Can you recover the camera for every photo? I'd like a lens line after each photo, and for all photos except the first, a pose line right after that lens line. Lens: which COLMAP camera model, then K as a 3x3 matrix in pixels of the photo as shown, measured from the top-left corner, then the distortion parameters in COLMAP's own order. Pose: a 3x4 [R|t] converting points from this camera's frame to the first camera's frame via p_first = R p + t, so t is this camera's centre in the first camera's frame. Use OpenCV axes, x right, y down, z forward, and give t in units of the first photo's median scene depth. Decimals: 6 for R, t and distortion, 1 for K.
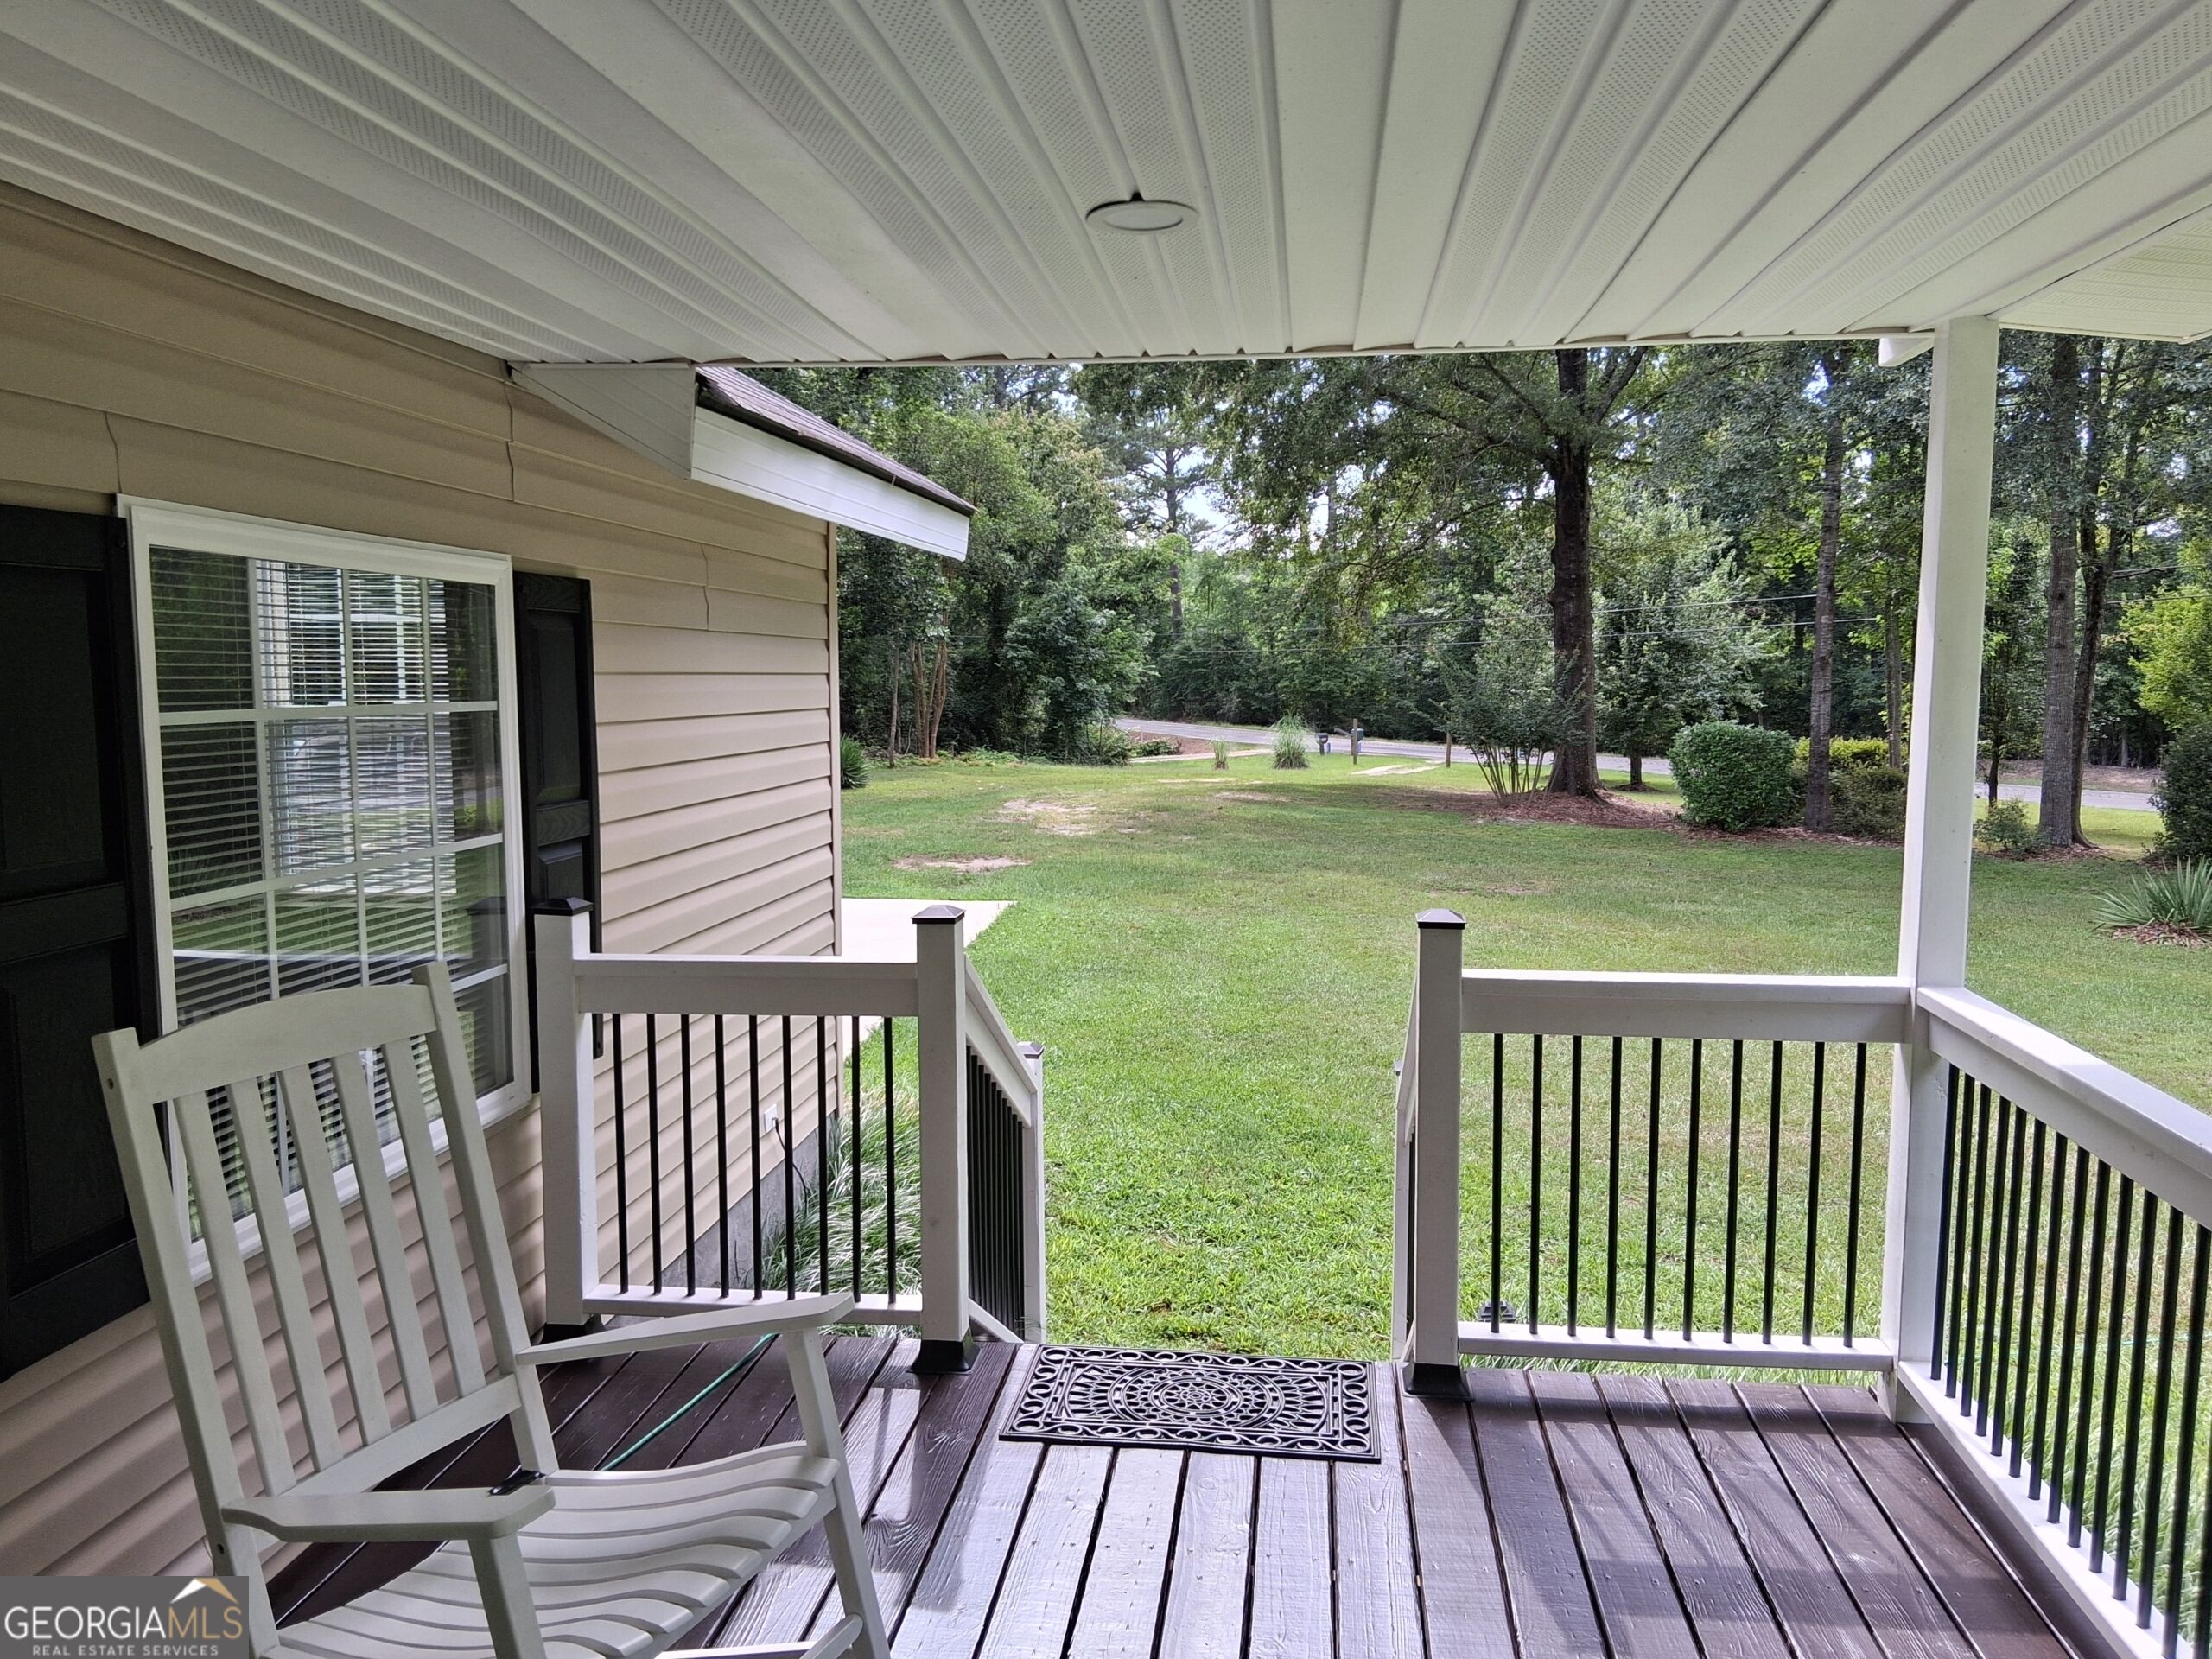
lens RADIAL K [[1676.1, 0, 1112.9], [0, 1676.1, 835.0], [0, 0, 1]] dist [0.003727, -0.001591]
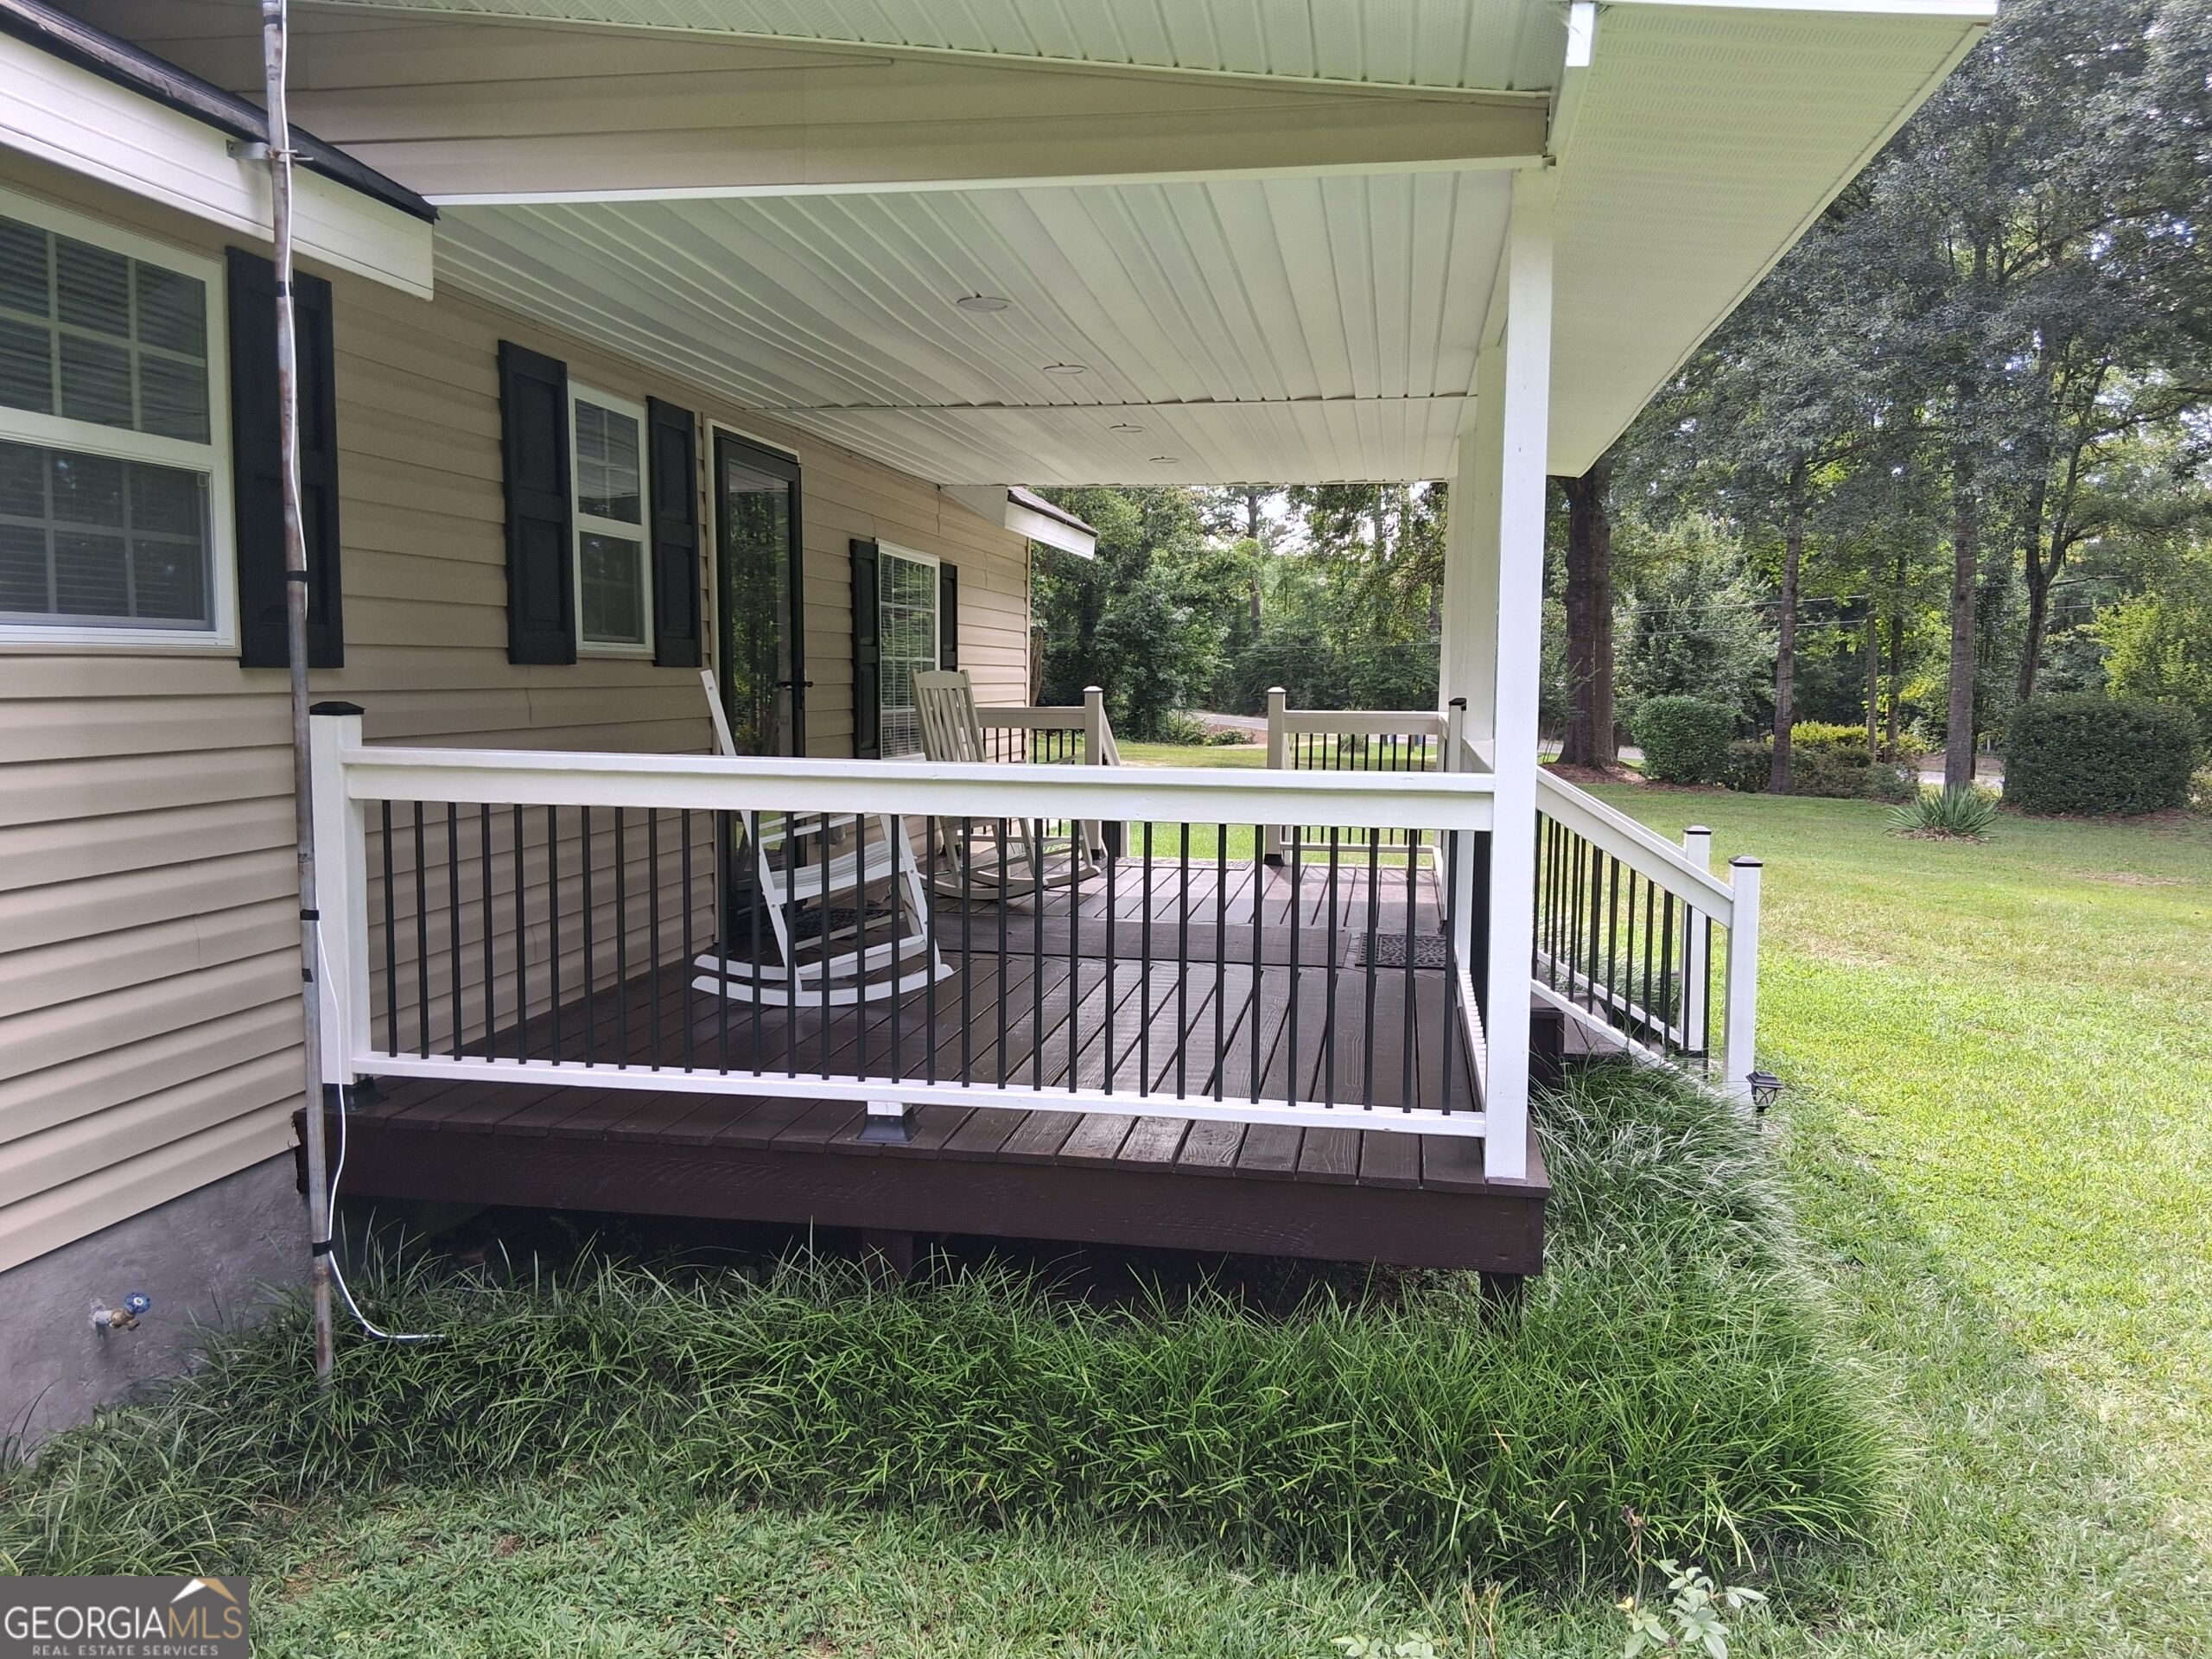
lens RADIAL K [[1676.1, 0, 1102.8], [0, 1676.1, 829.9], [0, 0, 1]] dist [0.003727, -0.001591]
pose [[0.998391, 0.017250, -0.054019, 0.003622], [-0.017480, 0.999840, -0.003792, 0.017549], [0.053945, 0.004730, 0.998533, -0.105502]]
